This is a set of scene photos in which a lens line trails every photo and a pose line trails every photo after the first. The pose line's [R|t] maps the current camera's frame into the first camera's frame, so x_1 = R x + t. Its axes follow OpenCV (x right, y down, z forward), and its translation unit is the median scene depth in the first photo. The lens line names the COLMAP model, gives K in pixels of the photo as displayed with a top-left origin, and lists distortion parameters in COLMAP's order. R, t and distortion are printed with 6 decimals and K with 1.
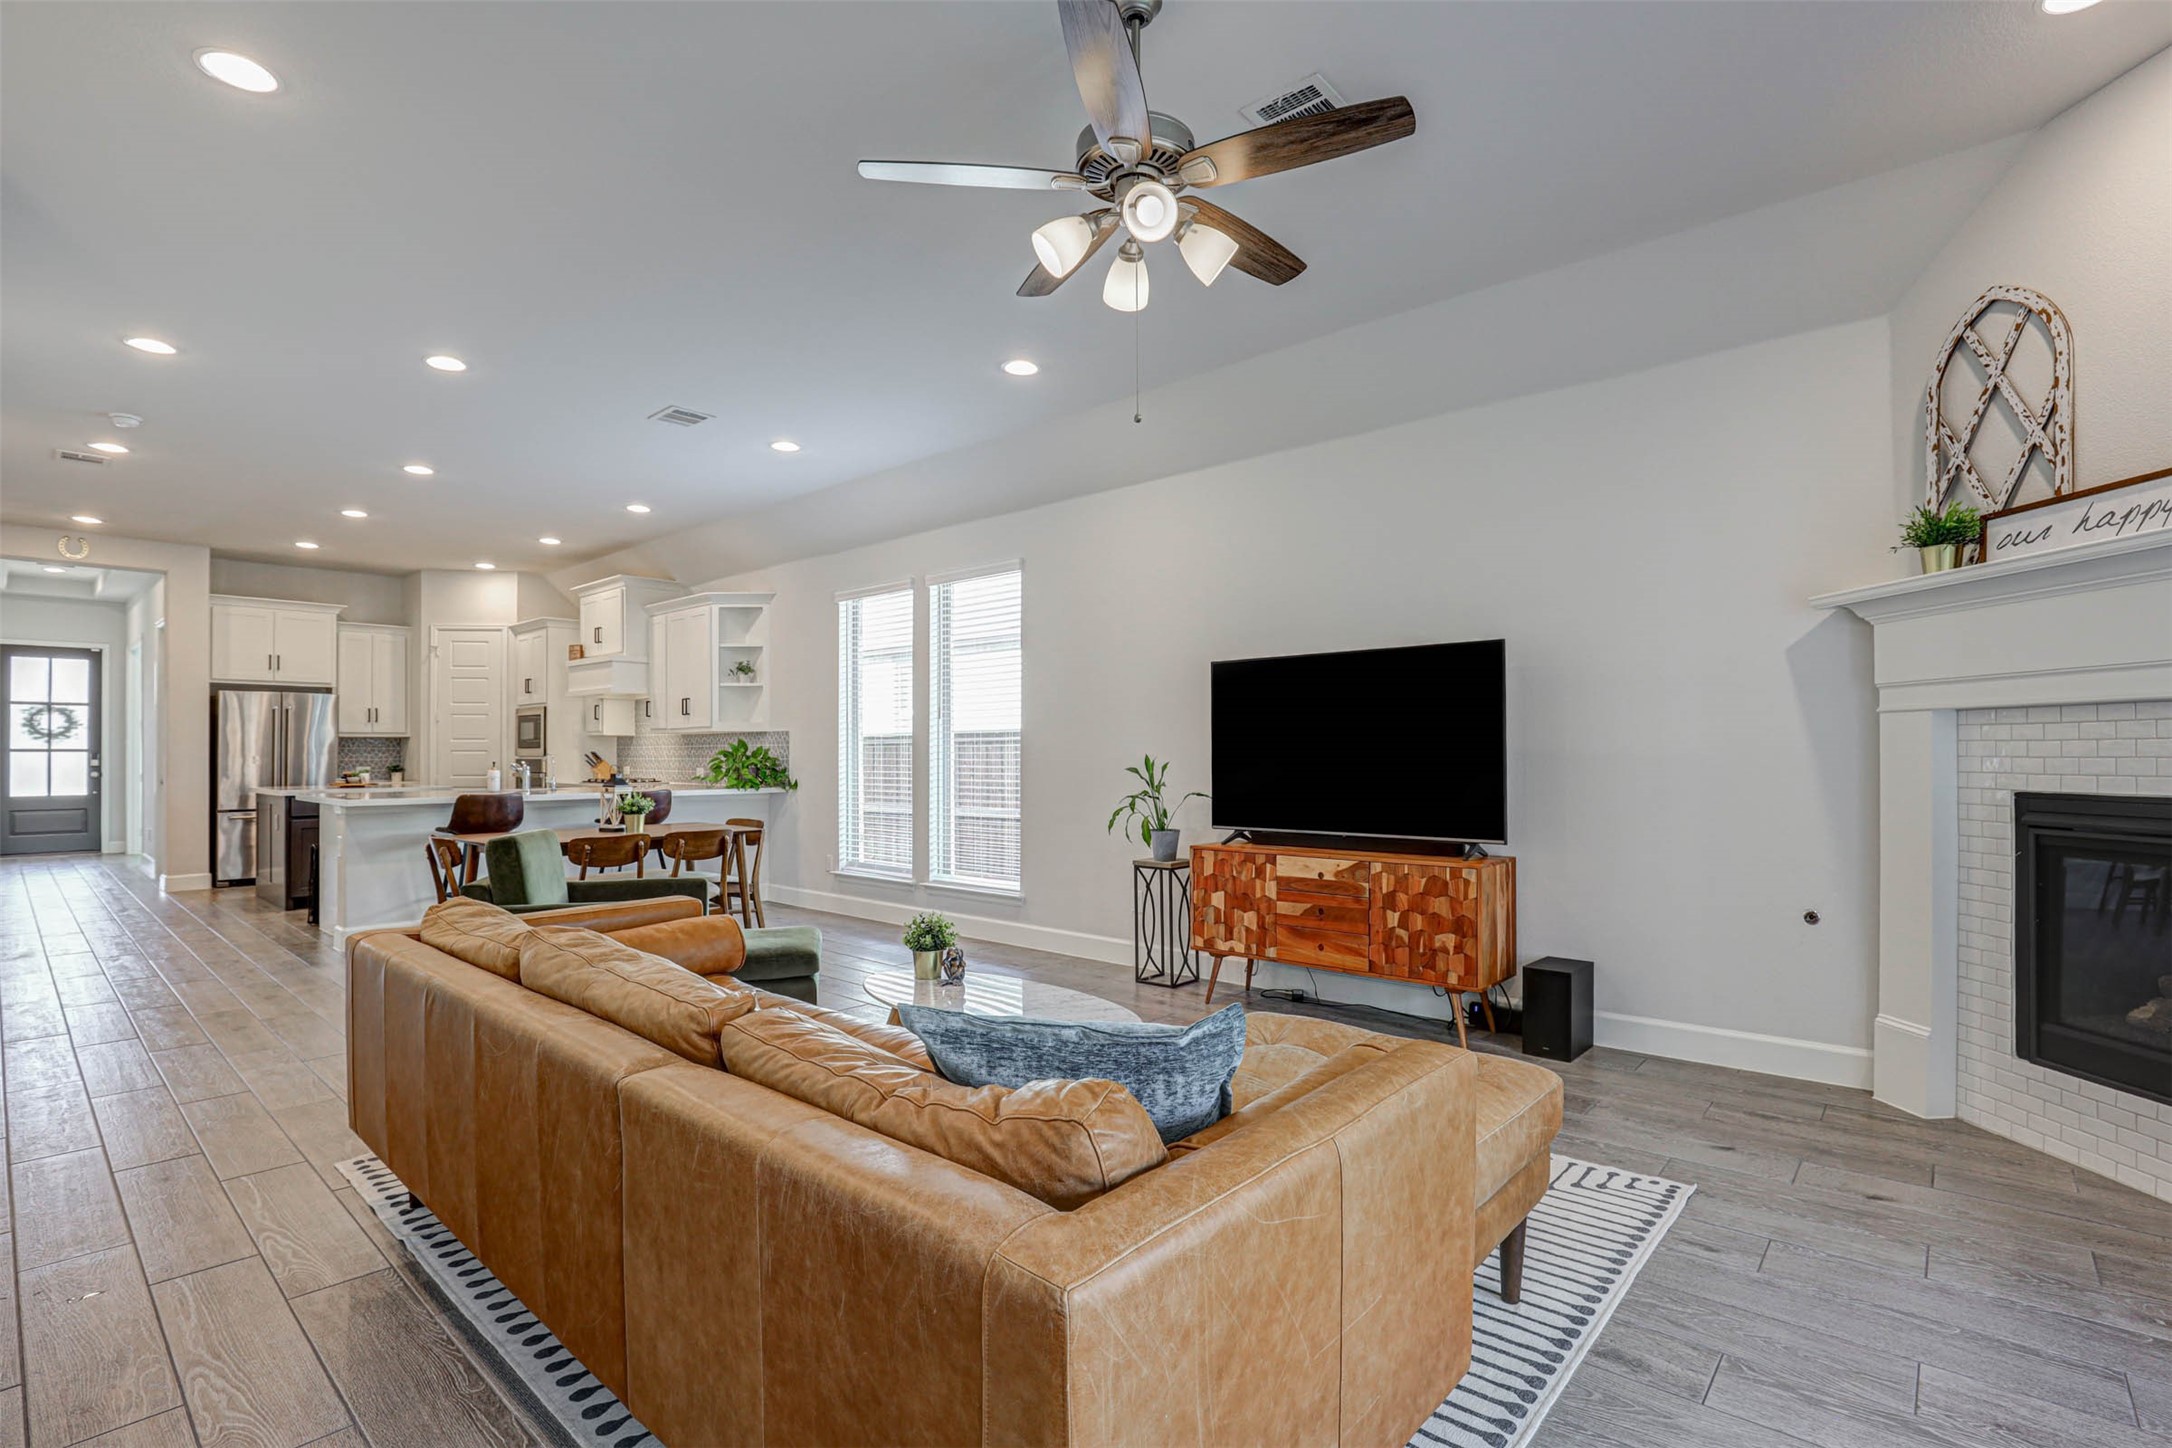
lens RADIAL K [[1014.4, 0, 1093.5], [0, 1014.4, 738.6], [0, 0, 1]] dist [-0.032021, 0.002520]
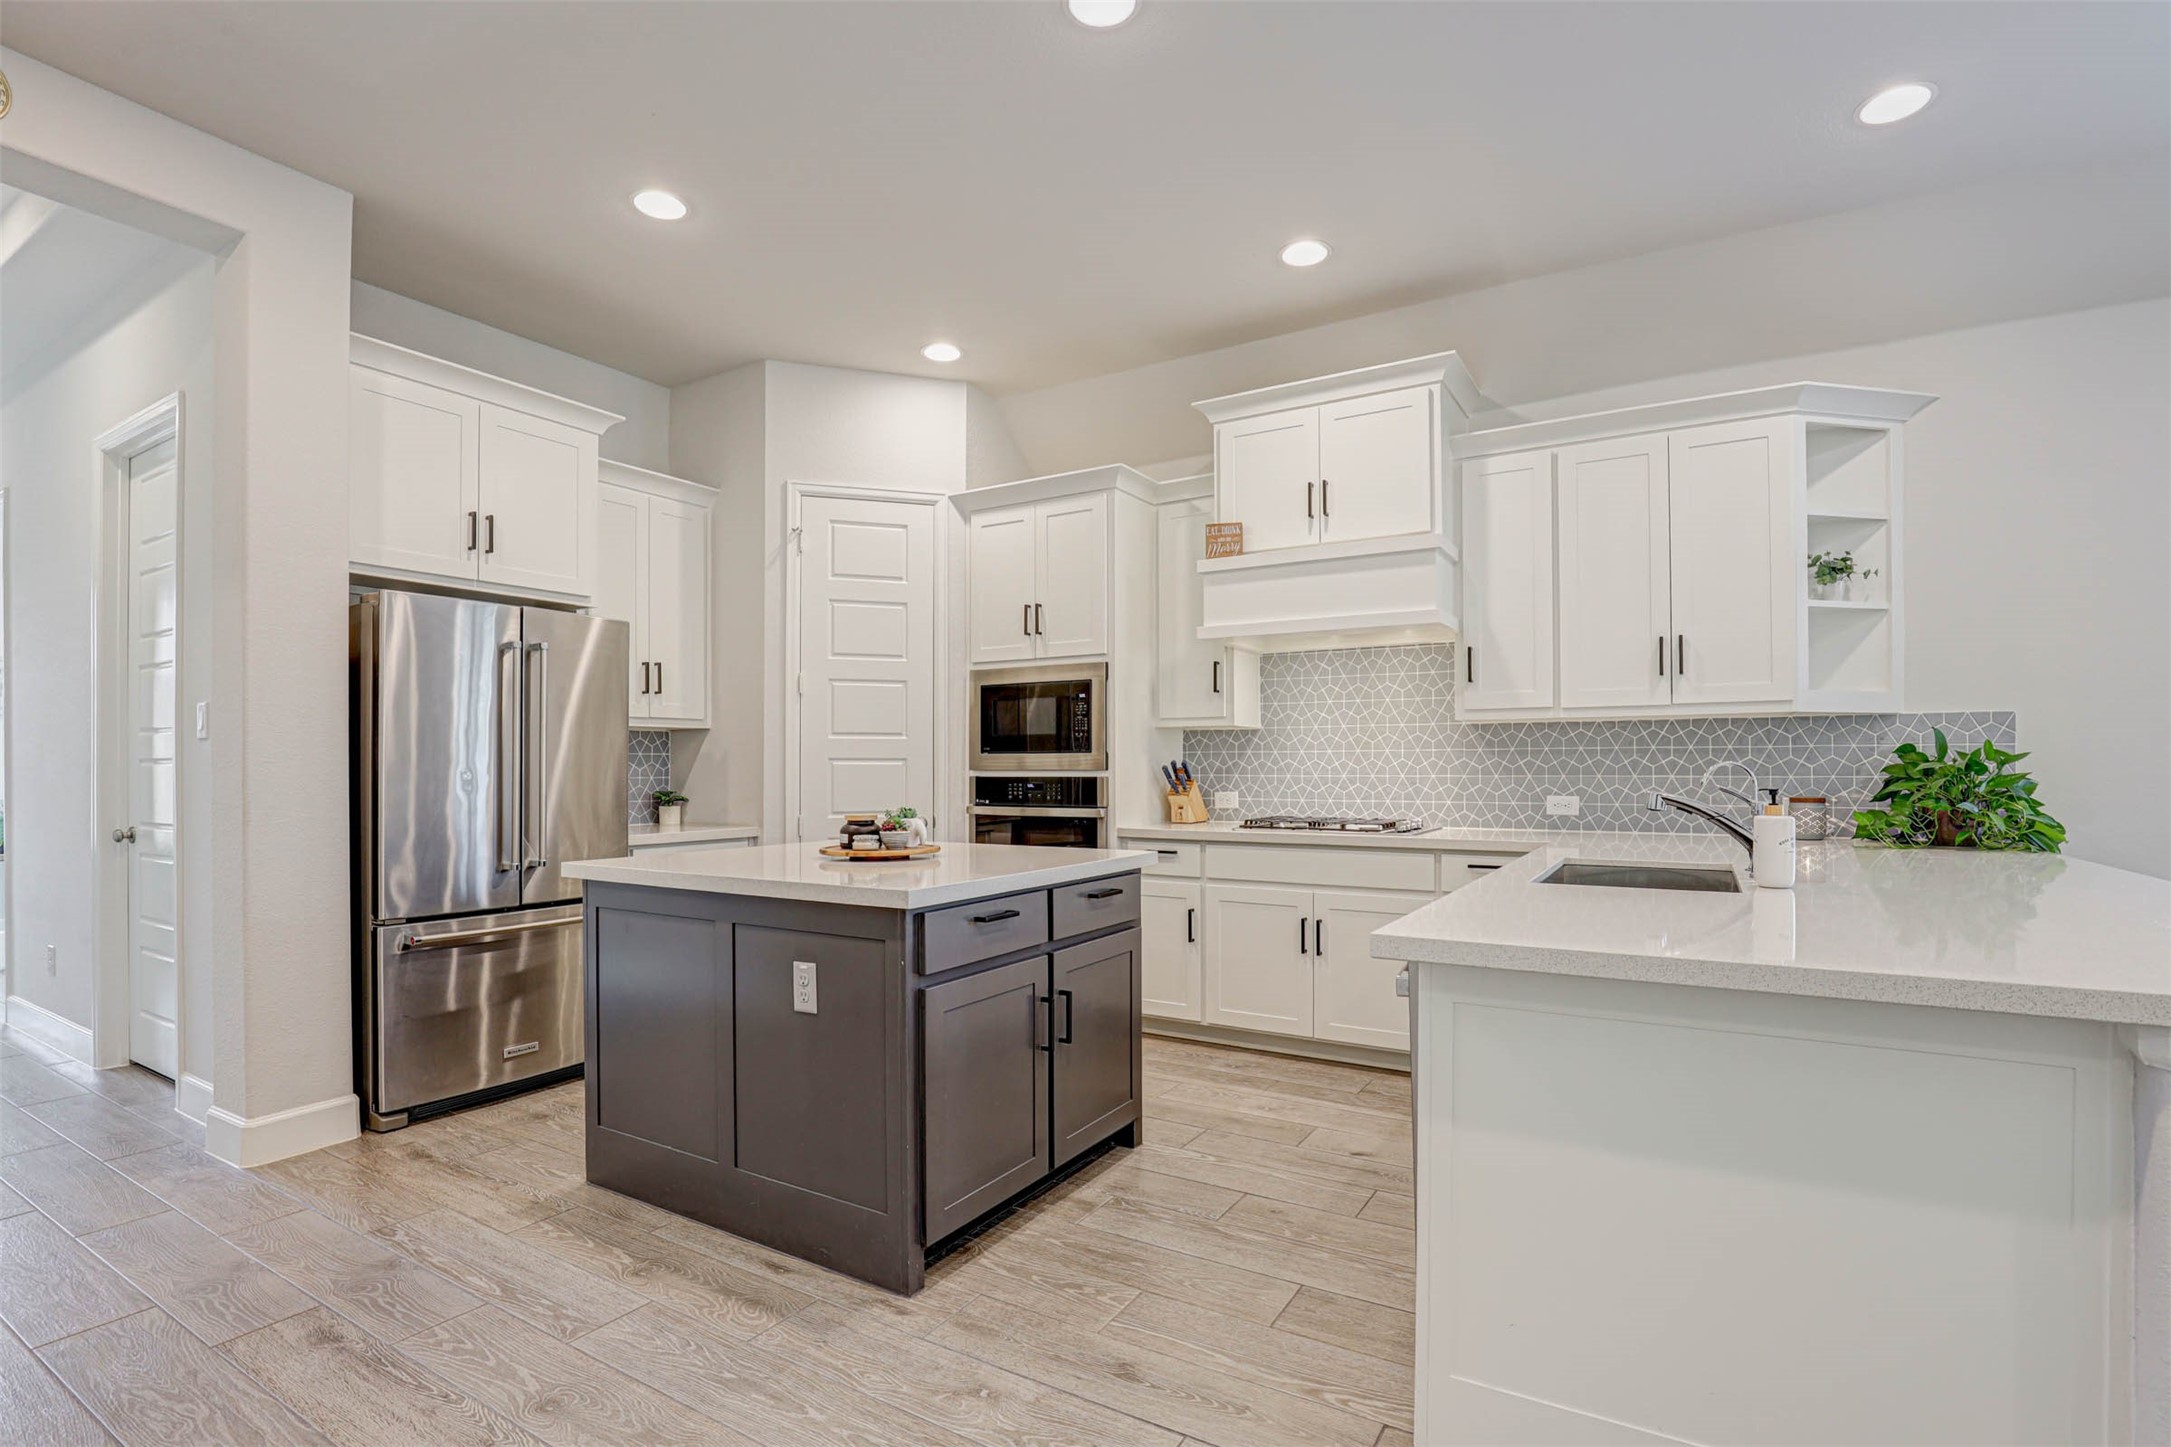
lens RADIAL K [[1013.9, 0, 1073.1], [0, 1013.9, 756.8], [0, 0, 1]] dist [-0.032021, 0.002520]
pose [[0.985312, 0.002273, 0.170746, -0.693042], [-0.003039, 0.999986, 0.004223, 0.009926], [-0.170734, -0.004680, 0.985306, 0.594756]]
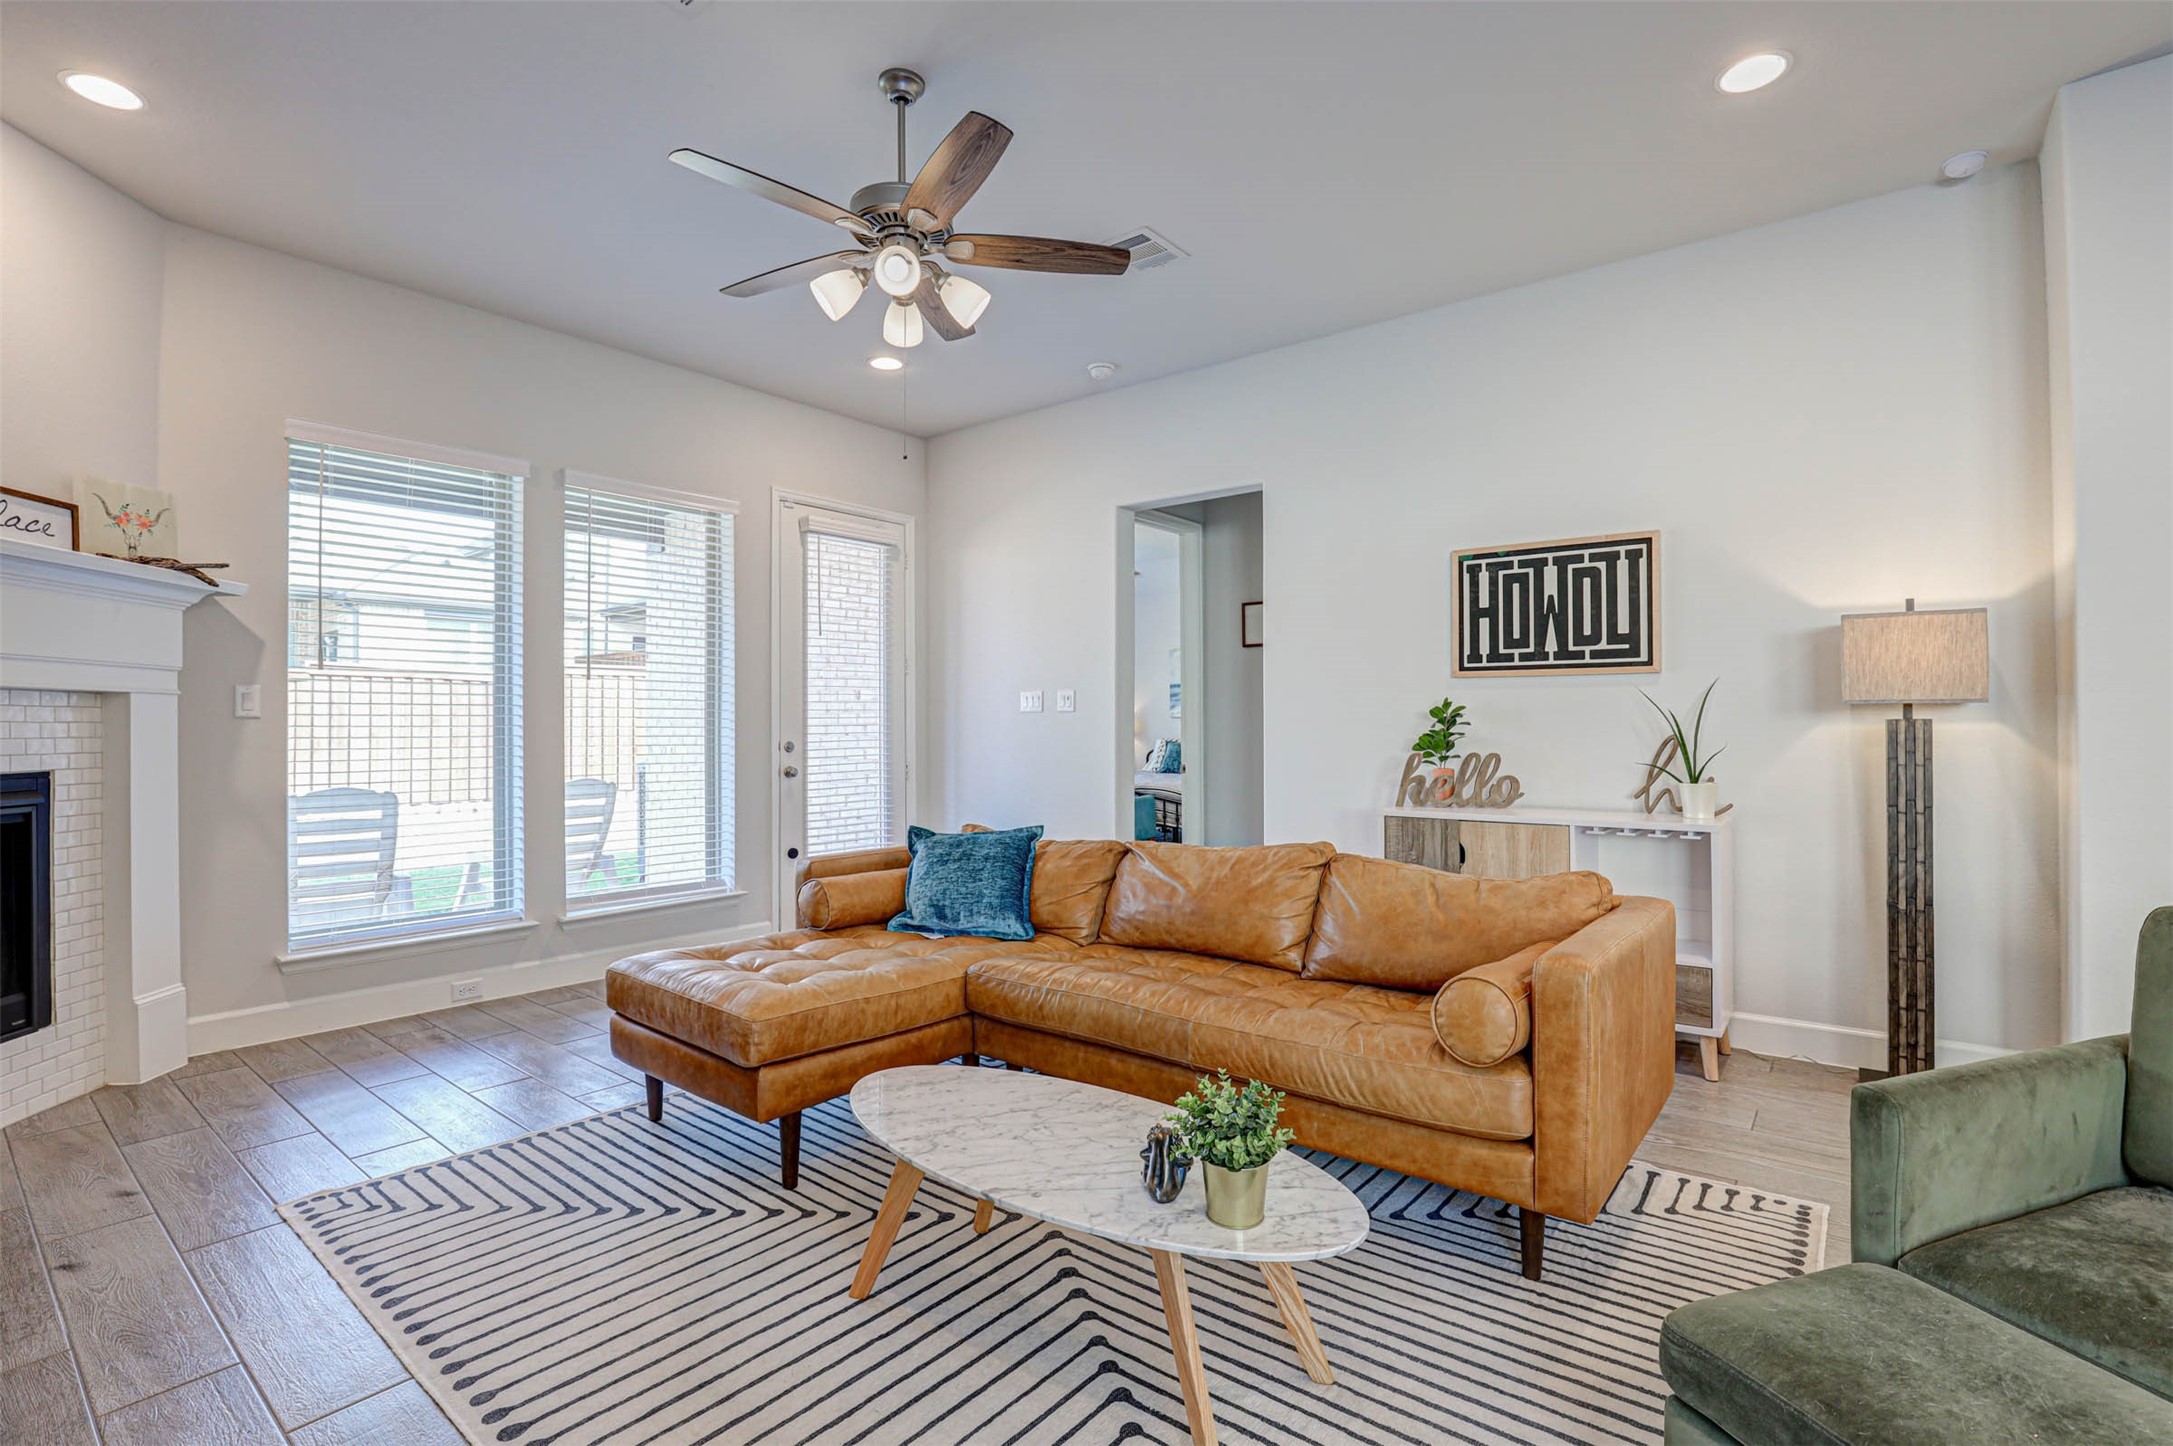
lens RADIAL K [[1014.8, 0, 1104.8], [0, 1014.8, 724.3], [0, 0, 1]] dist [-0.032021, 0.002520]
pose [[-0.998765, 0.005373, -0.049383, -0.035401], [0.006261, 0.999821, -0.017840, 0.008499], [0.049278, -0.018128, -0.998621, 0.599630]]
